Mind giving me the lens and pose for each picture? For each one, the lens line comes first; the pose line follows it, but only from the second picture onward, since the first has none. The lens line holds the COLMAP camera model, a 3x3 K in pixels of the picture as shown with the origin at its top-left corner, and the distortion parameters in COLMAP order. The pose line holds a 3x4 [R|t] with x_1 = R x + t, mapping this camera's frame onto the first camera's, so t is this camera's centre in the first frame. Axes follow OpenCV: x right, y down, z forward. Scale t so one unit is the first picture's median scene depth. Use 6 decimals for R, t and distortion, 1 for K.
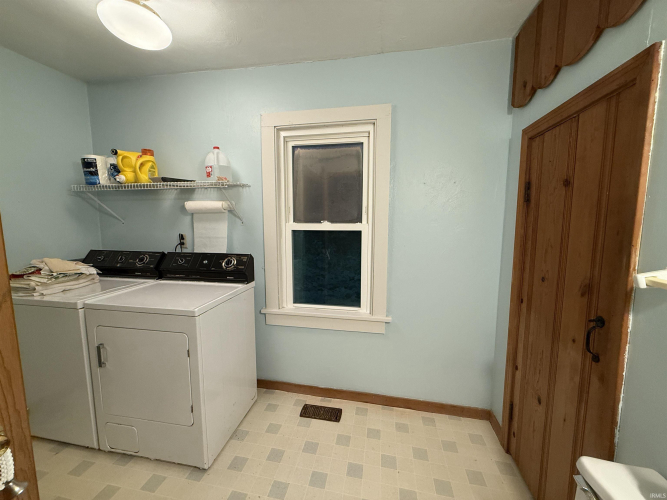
lens RADIAL K [[265.6, 0, 334.1], [0, 265.6, 250.4], [0, 0, 1]] dist [-0.002860, -0.000561]
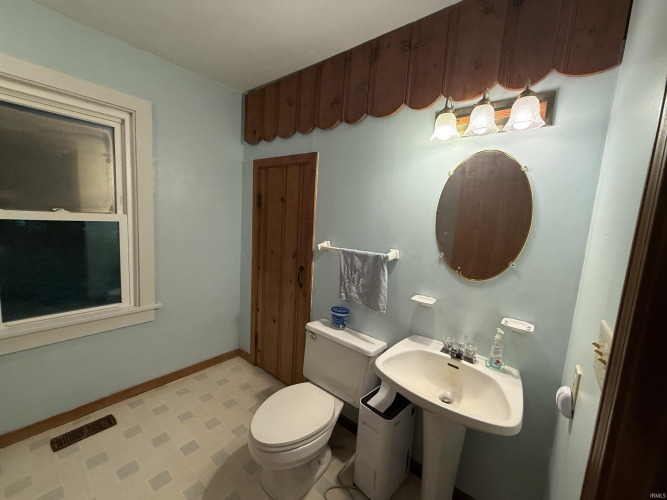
lens RADIAL K [[265.6, 0, 334.5], [0, 265.6, 249.9], [0, 0, 1]] dist [-0.002860, -0.000561]
pose [[0.469361, -0.080106, 0.879365, -0.497516], [0.036561, 0.996785, 0.071288, -0.017379], [-0.882249, -0.001310, 0.470781, -0.169176]]
